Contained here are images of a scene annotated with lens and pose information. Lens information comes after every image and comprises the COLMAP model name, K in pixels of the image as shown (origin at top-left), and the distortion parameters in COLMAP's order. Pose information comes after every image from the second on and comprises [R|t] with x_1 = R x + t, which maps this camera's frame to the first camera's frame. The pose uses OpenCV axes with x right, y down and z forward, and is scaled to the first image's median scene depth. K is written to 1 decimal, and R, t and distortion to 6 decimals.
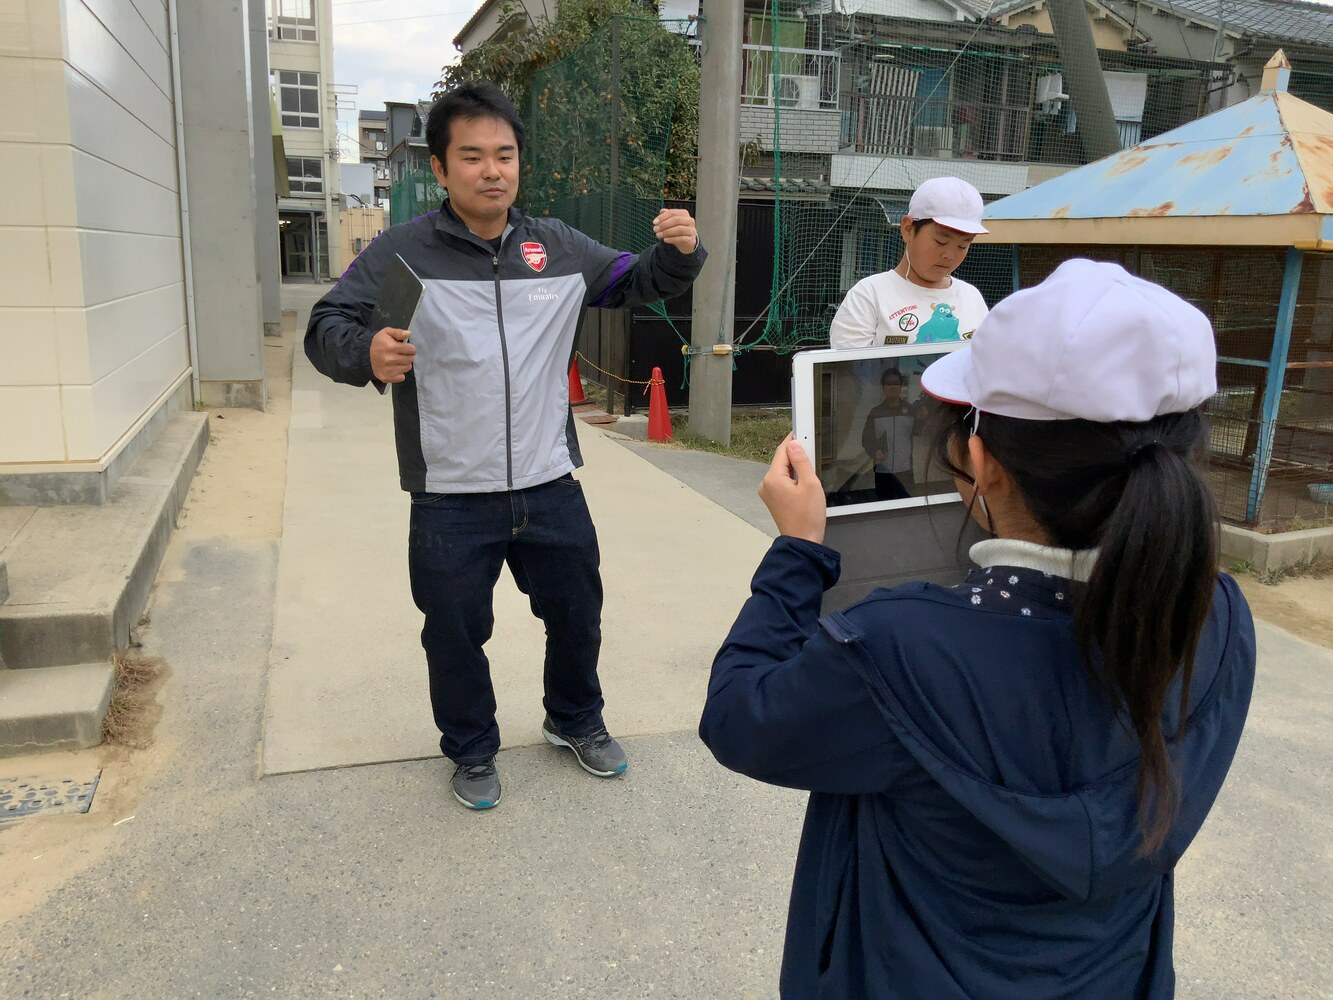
lens RADIAL K [[1151.1, 0, 665.9], [0, 1151.1, 497.3], [0, 0, 1]] dist [0.064028, -0.119641]
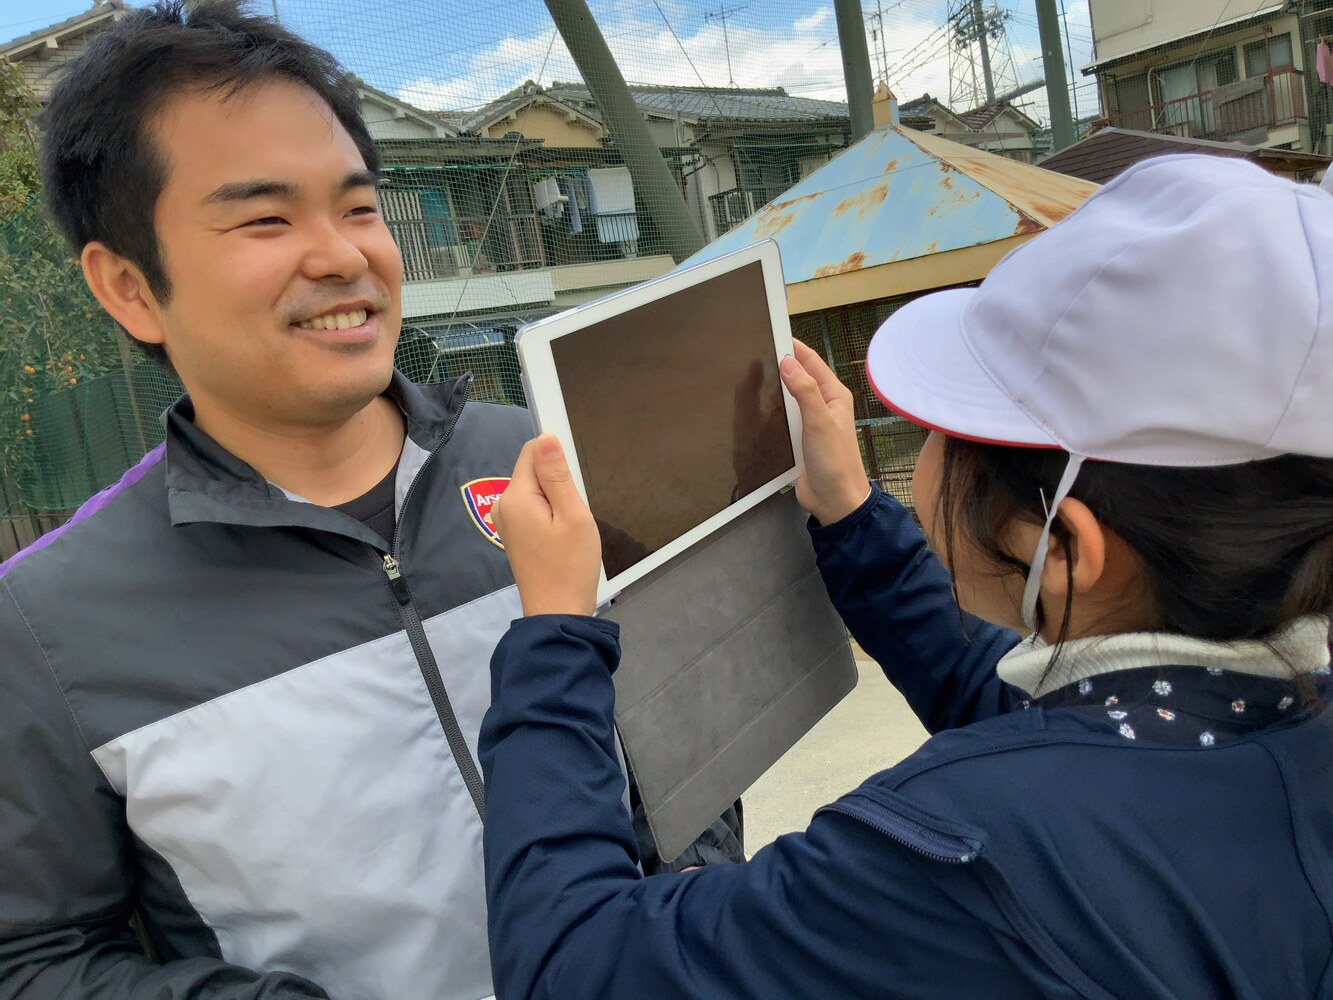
lens RADIAL K [[1133.8, 0, 655.3], [0, 1133.8, 498.4], [0, 0, 1]] dist [0.122636, -0.253877]
pose [[0.889024, -0.239112, 0.390464, -0.037064], [0.279321, 0.958961, -0.048721, -0.035503], [-0.362790, 0.152379, 0.919328, 0.134066]]
